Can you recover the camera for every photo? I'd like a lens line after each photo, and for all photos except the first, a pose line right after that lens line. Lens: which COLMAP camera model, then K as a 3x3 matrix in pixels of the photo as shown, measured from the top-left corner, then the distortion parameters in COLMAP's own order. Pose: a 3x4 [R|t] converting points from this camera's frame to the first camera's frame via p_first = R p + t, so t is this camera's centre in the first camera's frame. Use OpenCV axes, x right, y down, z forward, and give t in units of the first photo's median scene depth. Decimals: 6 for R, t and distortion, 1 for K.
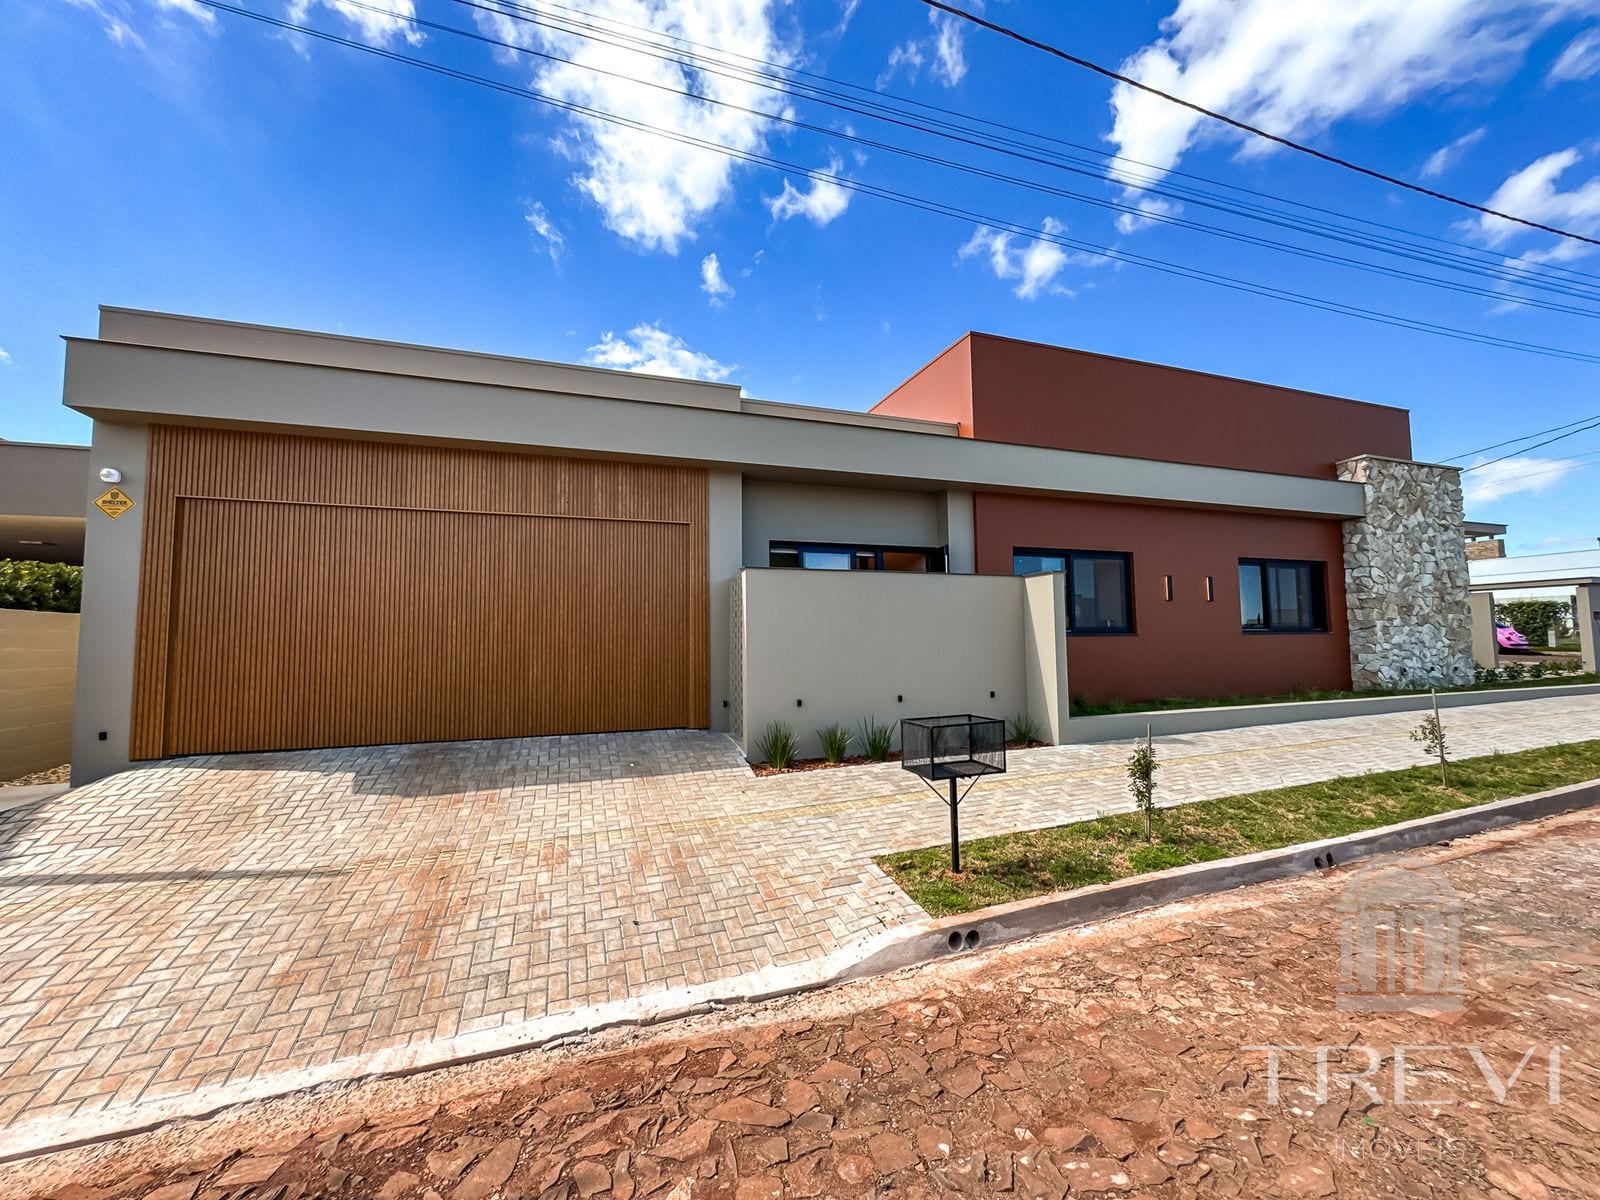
lens RADIAL K [[649.5, 0, 791.8], [0, 649.5, 594.8], [0, 0, 1]] dist [-0.008259, 0.002181]
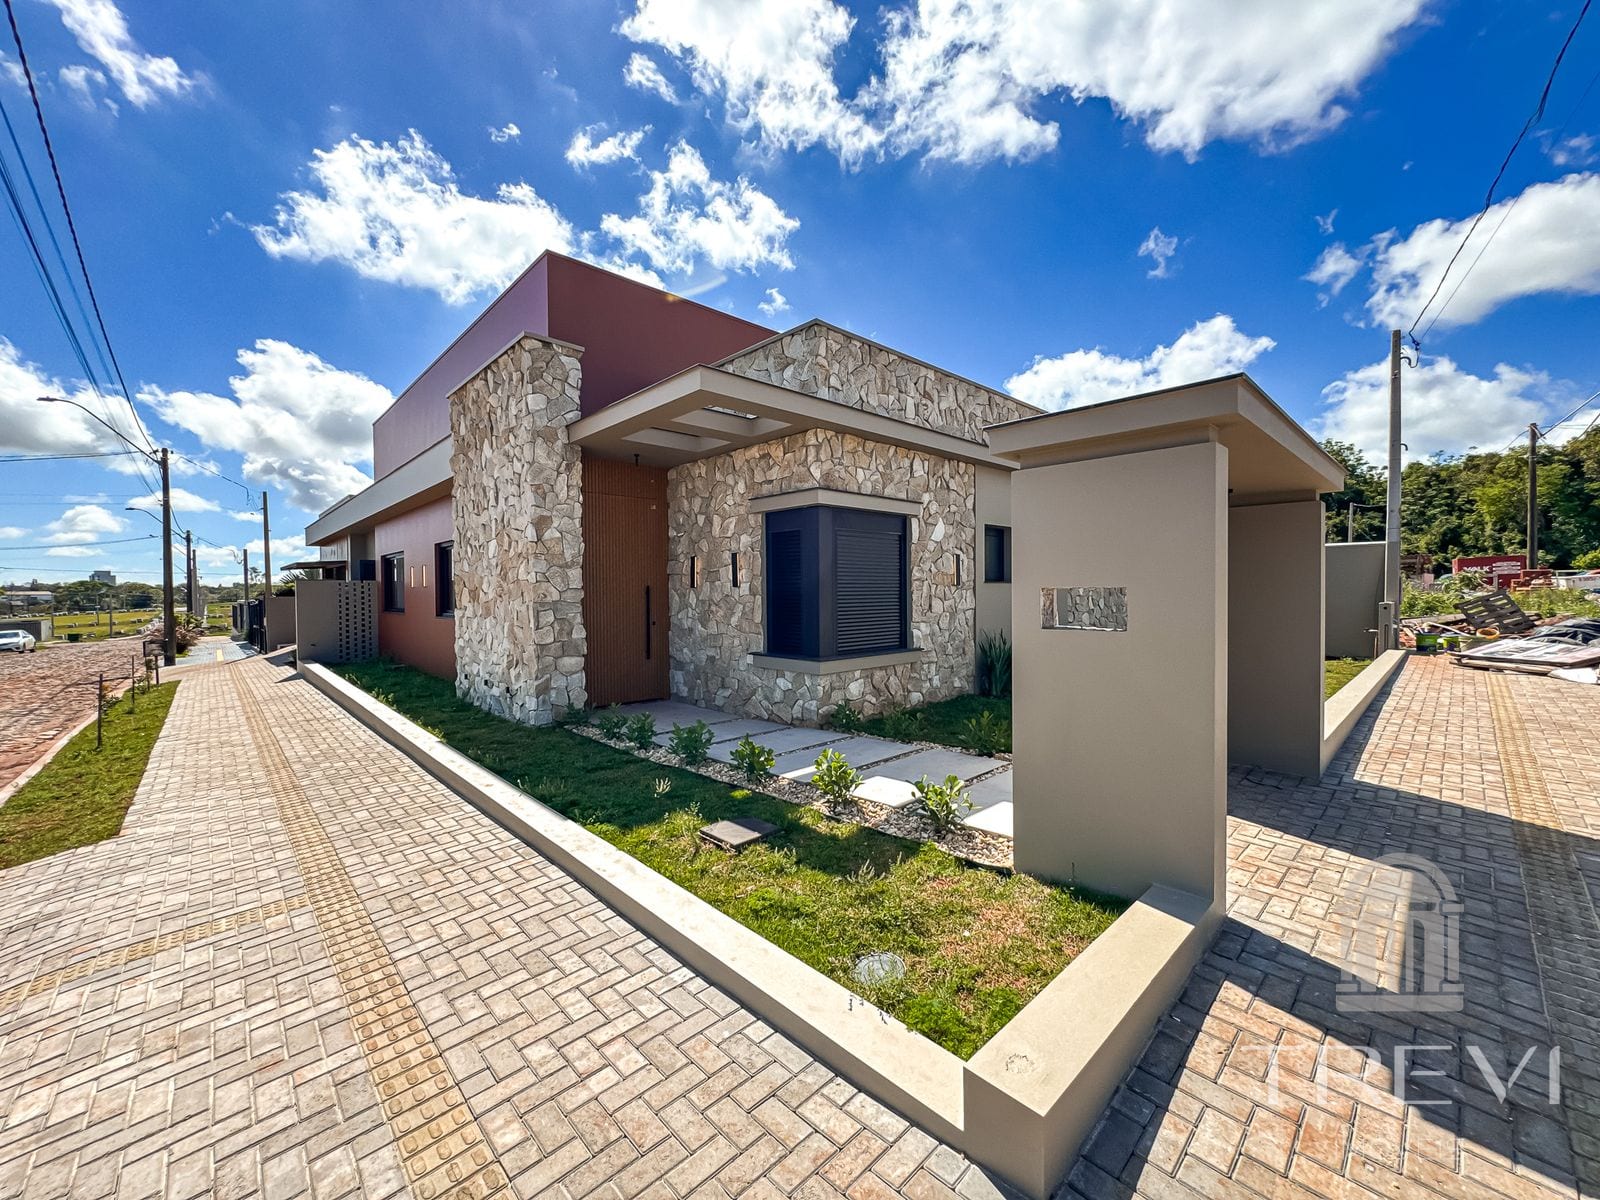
lens RADIAL K [[649.5, 0, 804.9], [0, 649.5, 605.1], [0, 0, 1]] dist [-0.008259, 0.002181]
pose [[0.400197, 0.026566, -0.916044, 1.761586], [0.067108, 0.996047, 0.058204, 0.017241], [0.913969, -0.084767, 0.396832, 1.053480]]
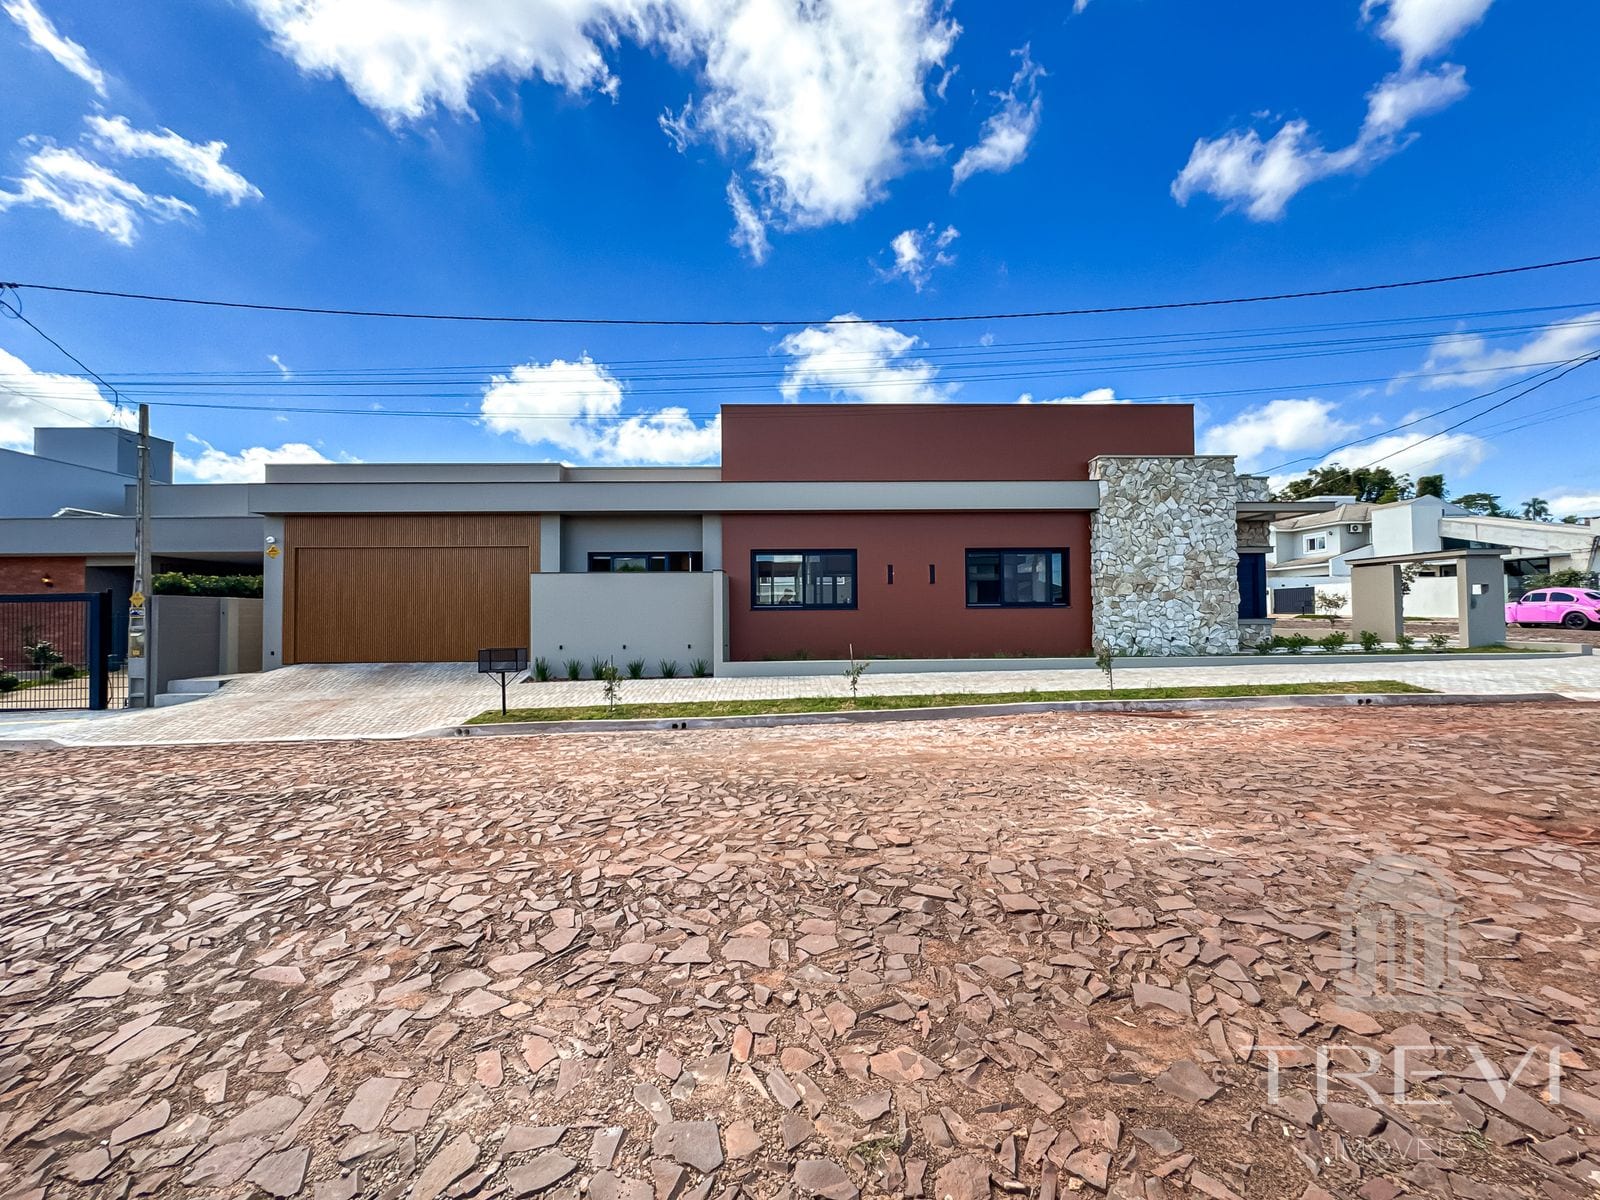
lens RADIAL K [[649.5, 0, 802.1], [0, 649.5, 593.3], [0, 0, 1]] dist [-0.008259, 0.002181]
pose [[0.948160, -0.004728, -0.317758, 0.742839], [0.020850, 0.998661, 0.047355, -0.033782], [0.317108, -0.051525, 0.946989, -0.295890]]
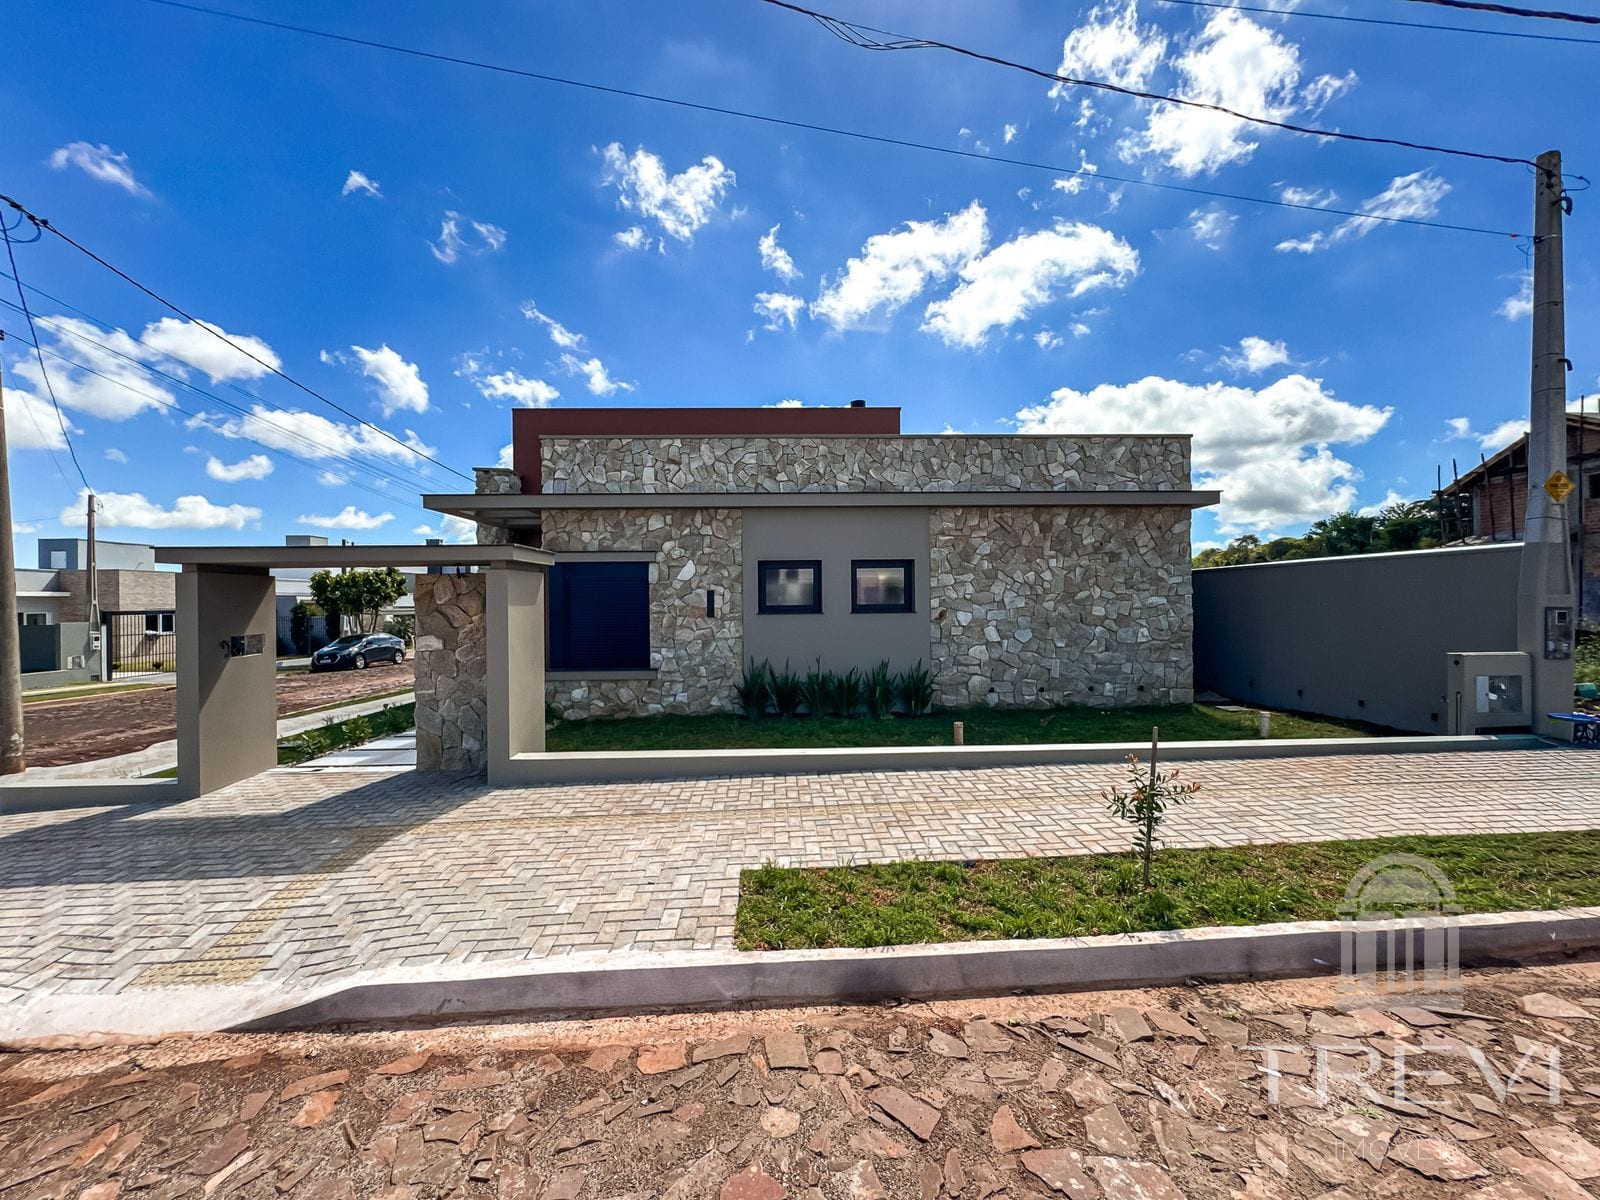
lens RADIAL K [[649.5, 0, 806.2], [0, 649.5, 598.0], [0, 0, 1]] dist [-0.008259, 0.002181]
pose [[-0.290990, 0.008686, -0.956687, 1.930507], [0.076148, 0.996997, -0.014110, 0.045469], [0.953691, -0.076956, -0.290777, 1.855264]]
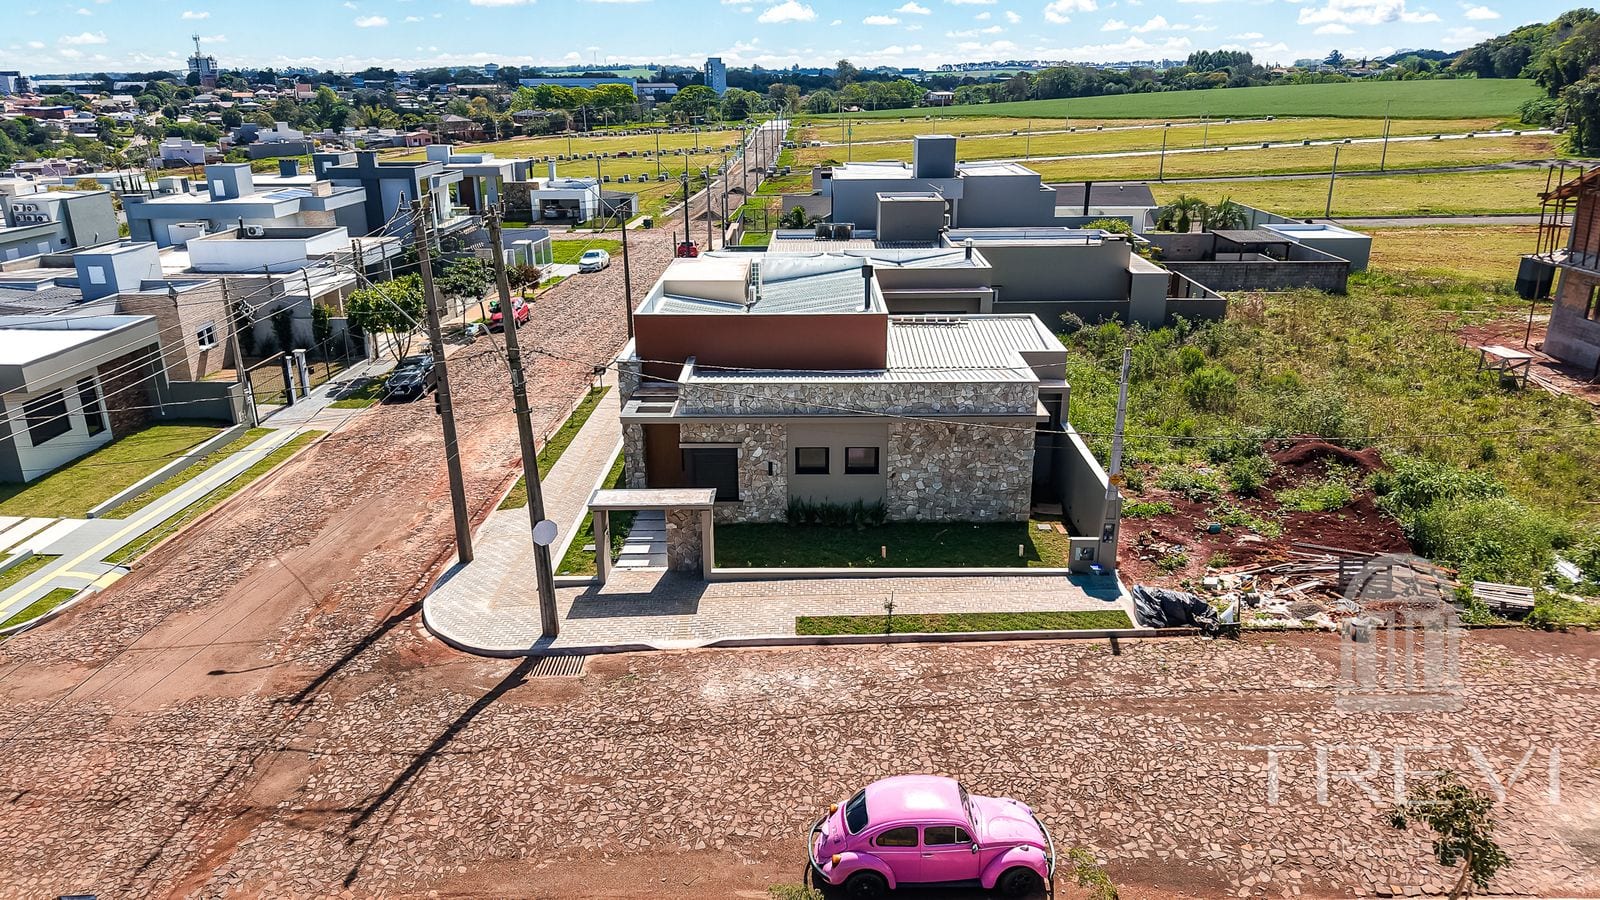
lens RADIAL K [[1064.2, 0, 802.2], [0, 1064.2, 460.4], [0, 0, 1]] dist [0.017459, -0.015701]
pose [[-0.336861, 0.327304, -0.882834, 3.417396], [0.071687, 0.943829, 0.322564, -0.815614], [0.938821, 0.045372, -0.341403, 2.449710]]
